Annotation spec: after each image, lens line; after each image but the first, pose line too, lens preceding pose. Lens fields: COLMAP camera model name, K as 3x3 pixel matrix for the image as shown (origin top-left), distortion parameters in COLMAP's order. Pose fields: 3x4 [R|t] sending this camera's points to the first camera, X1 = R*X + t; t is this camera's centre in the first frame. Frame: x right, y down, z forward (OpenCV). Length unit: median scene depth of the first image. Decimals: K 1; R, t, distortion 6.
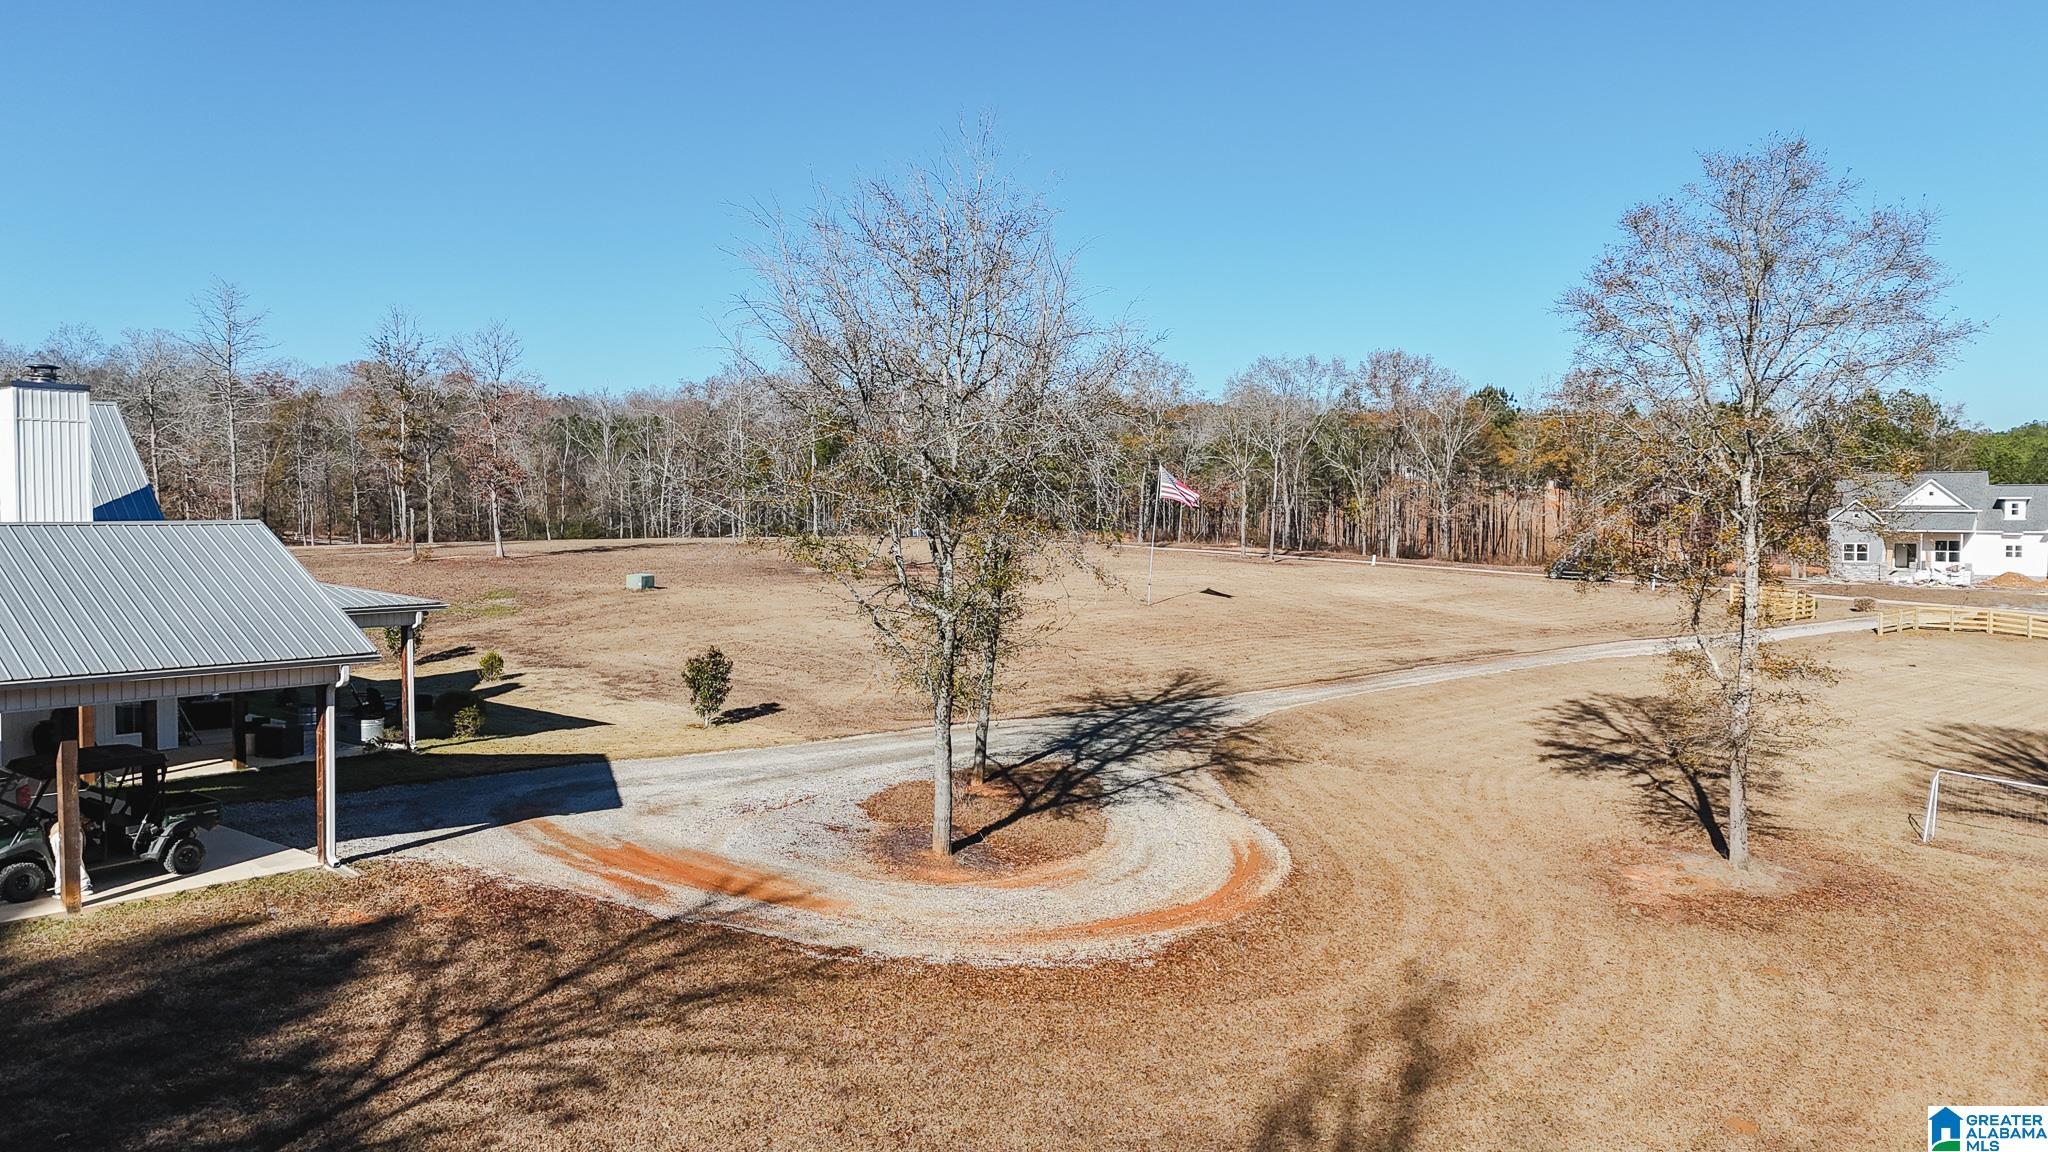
lens RADIAL K [[1474.3, 0, 1027.0], [0, 1474.3, 572.7], [0, 0, 1]] dist [0.089468, -0.101401]
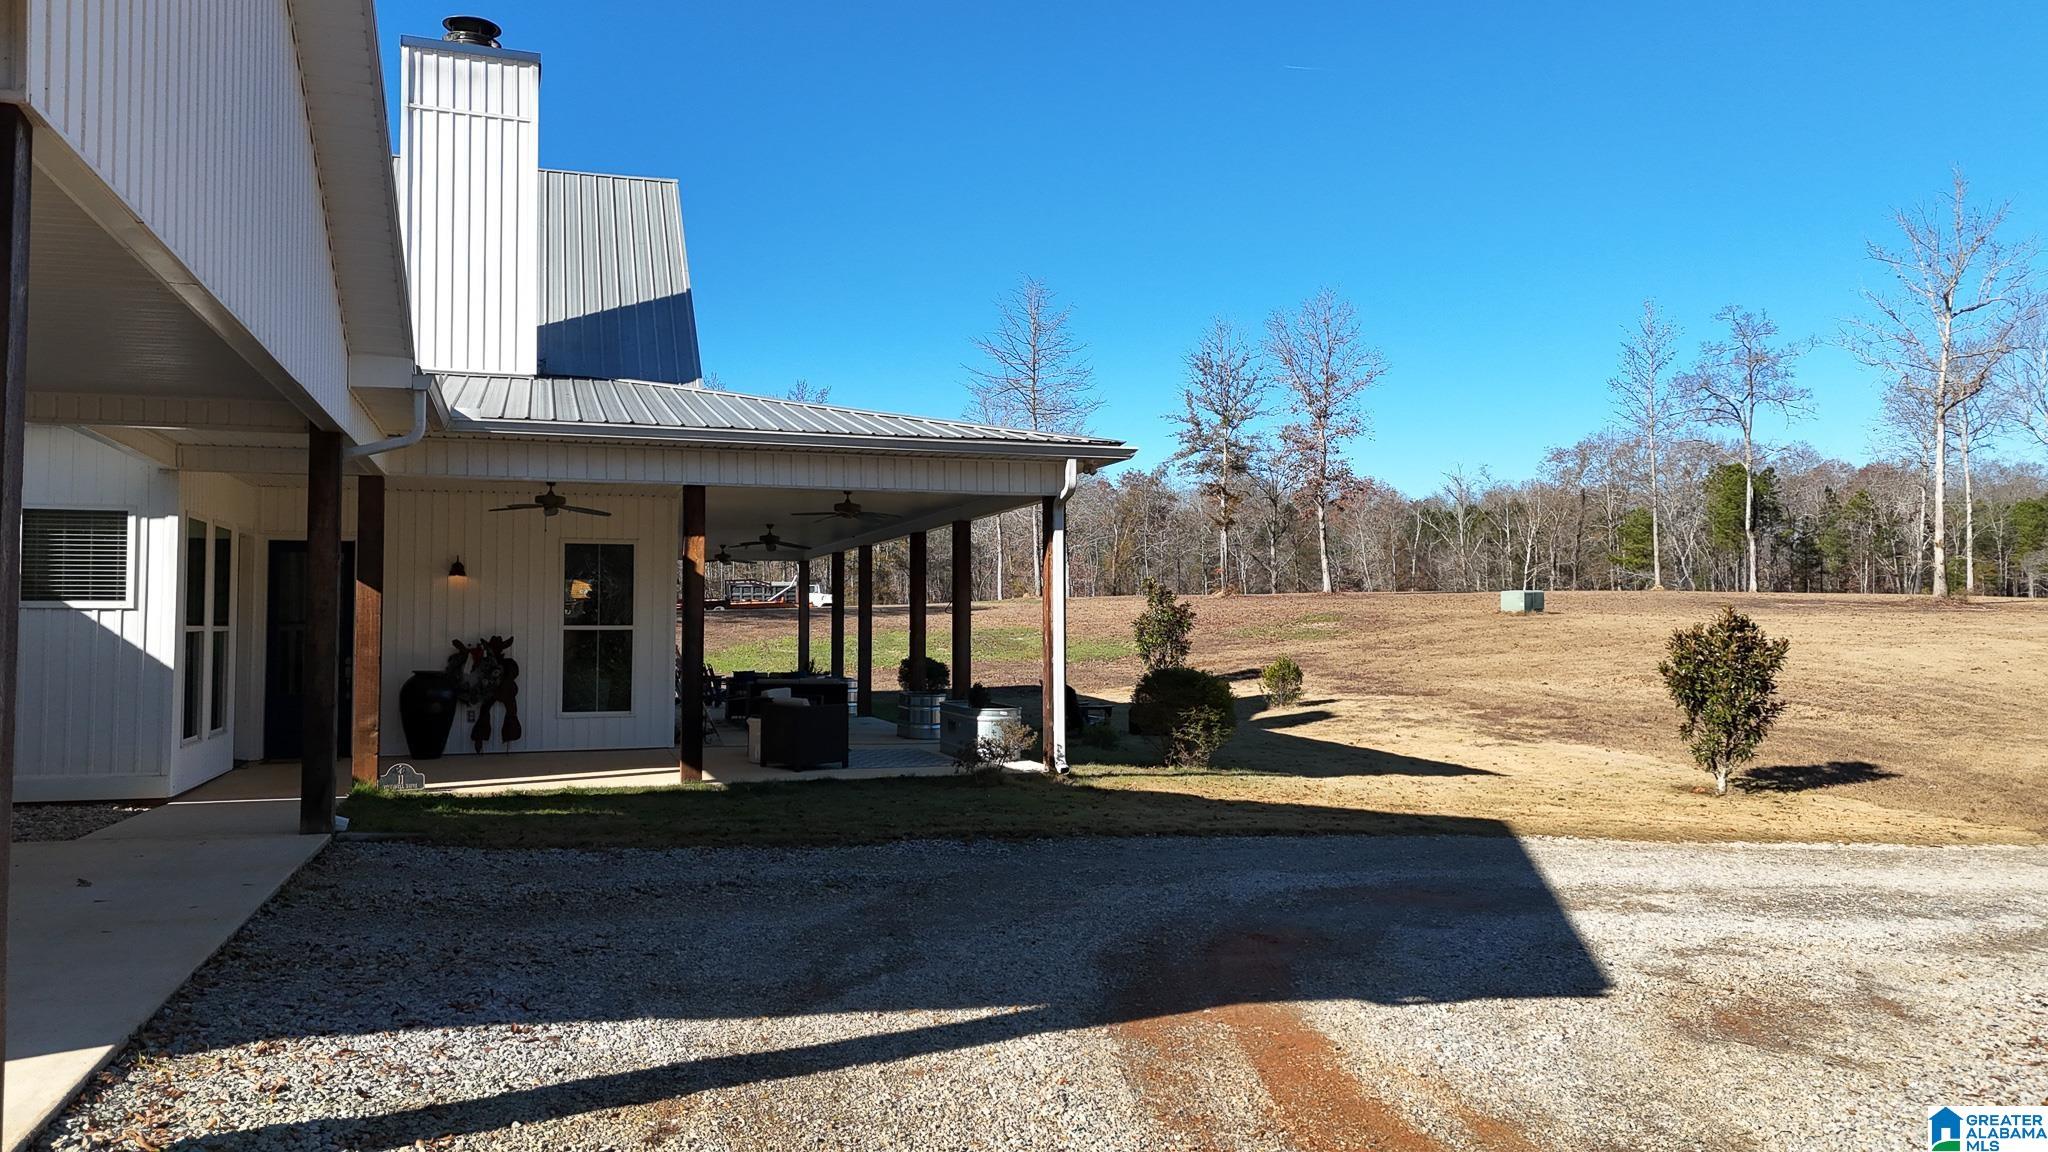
lens RADIAL K [[1474.3, 0, 1027.0], [0, 1474.3, 572.7], [0, 0, 1]] dist [0.089468, -0.101401]
pose [[0.848252, -0.024860, -0.529009, -0.146353], [-0.018390, 0.996913, -0.076336, 0.072396], [0.529273, 0.074481, 0.845176, 0.486654]]
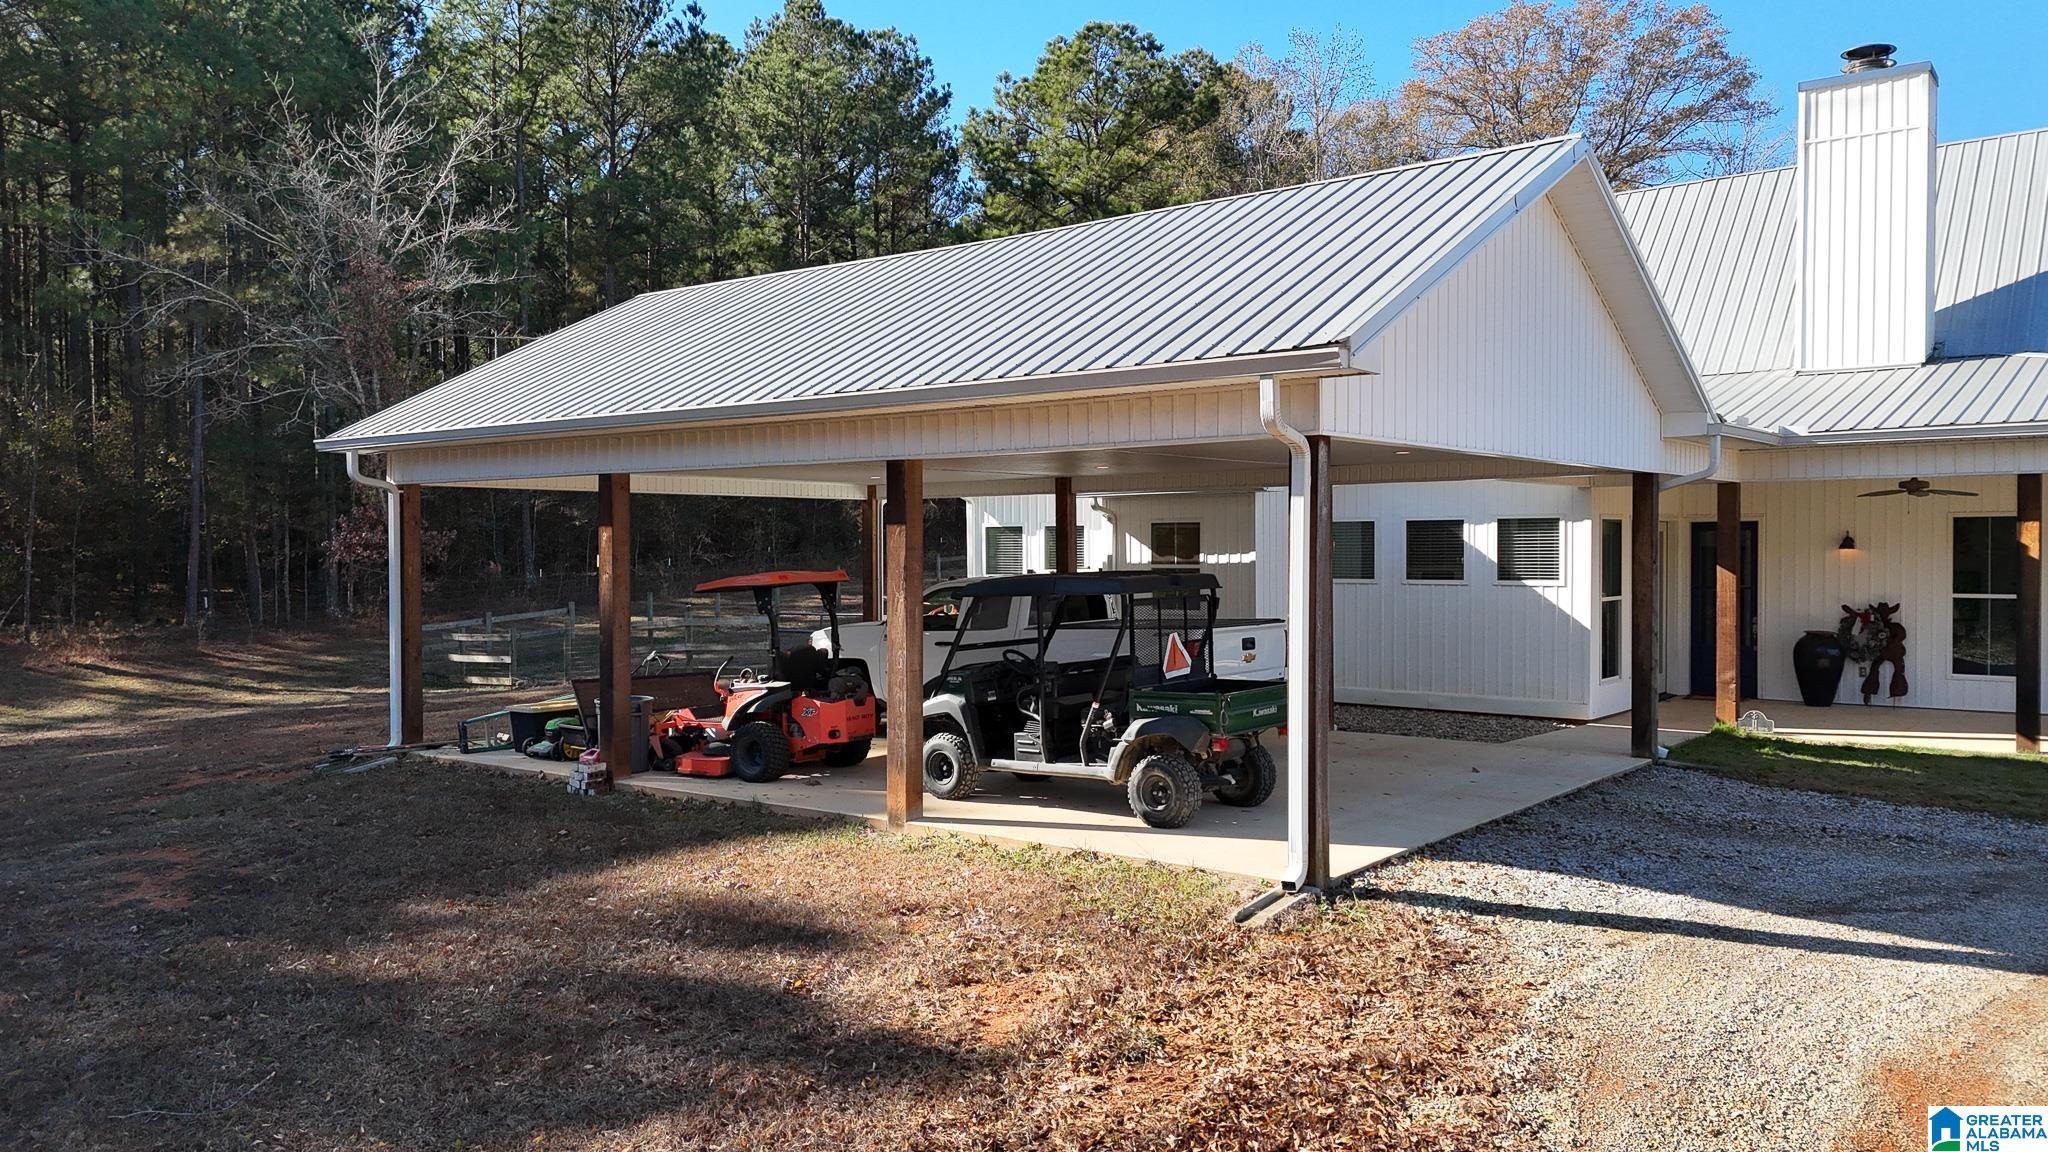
lens RADIAL K [[1474.3, 0, 1027.0], [0, 1474.3, 572.7], [0, 0, 1]] dist [0.089468, -0.101401]
pose [[0.016549, 0.013706, -0.999769, -0.031199], [-0.037117, 0.999225, 0.013084, 0.056167], [0.999174, 0.036892, 0.017045, 0.484674]]
